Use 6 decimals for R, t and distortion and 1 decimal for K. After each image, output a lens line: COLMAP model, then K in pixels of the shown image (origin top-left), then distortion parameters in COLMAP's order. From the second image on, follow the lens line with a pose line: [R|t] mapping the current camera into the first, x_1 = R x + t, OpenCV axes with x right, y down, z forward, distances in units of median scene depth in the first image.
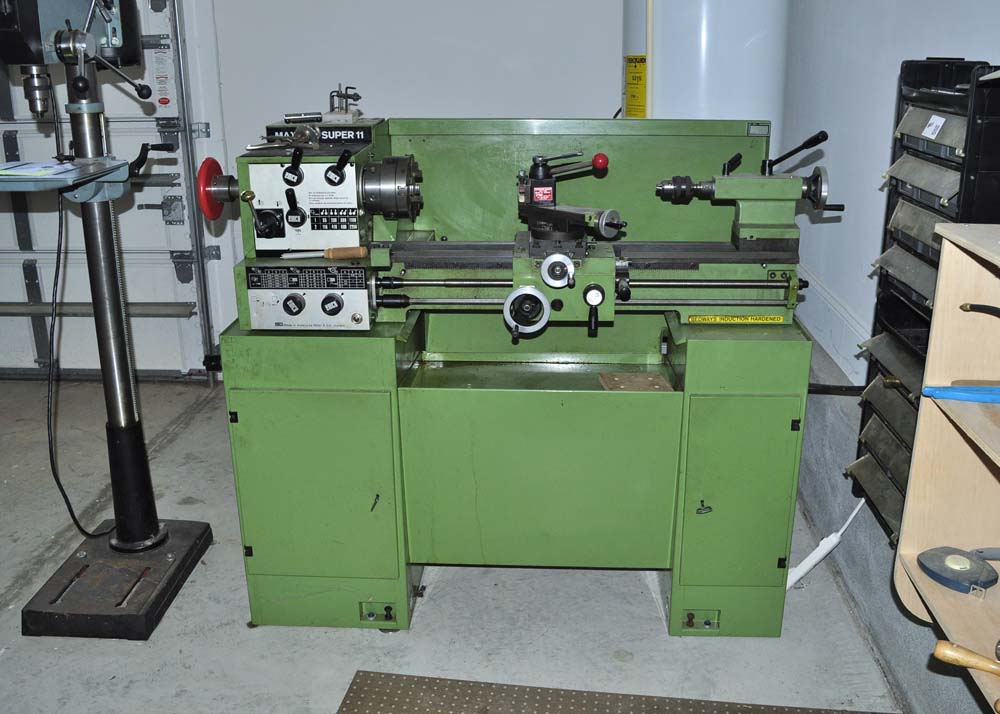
lens RADIAL K [[940.5, 0, 525.5], [0, 940.5, 358.6], [0, 0, 1]] dist [-0.098298, 0.003154]
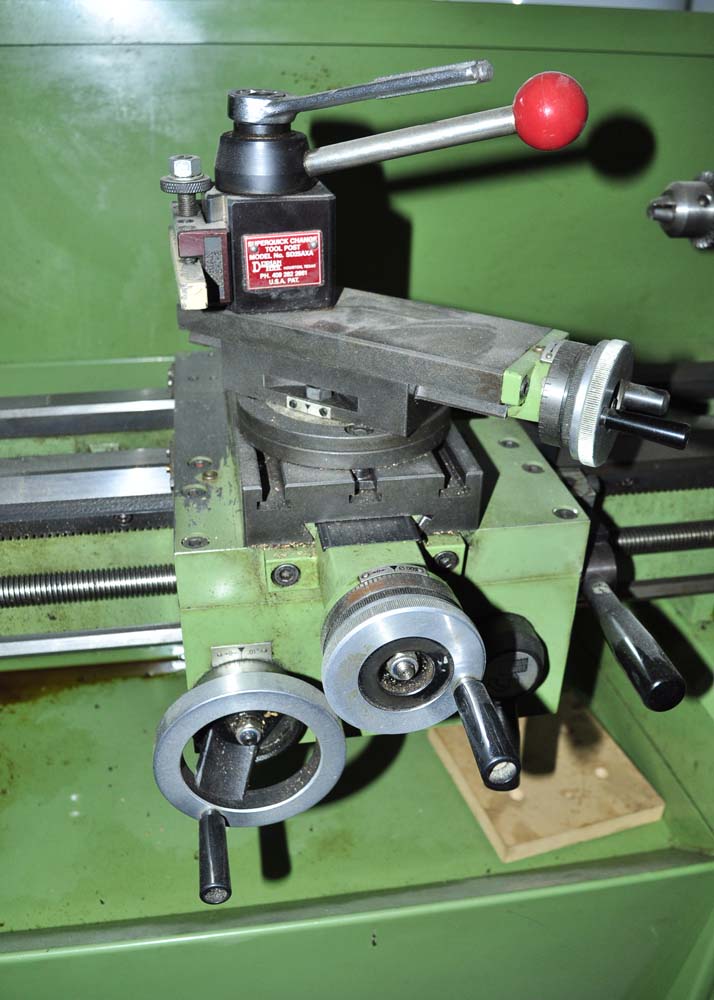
lens RADIAL K [[940.5, 0, 357.0], [0, 940.5, 500.0], [0, 0, 1]] dist [-0.098298, 0.003154]
pose [[0.980682, -0.074283, 0.180954, -0.009351], [0.041888, 0.983378, 0.176675, -0.157947], [-0.191070, -0.165682, 0.967492, 0.766781]]
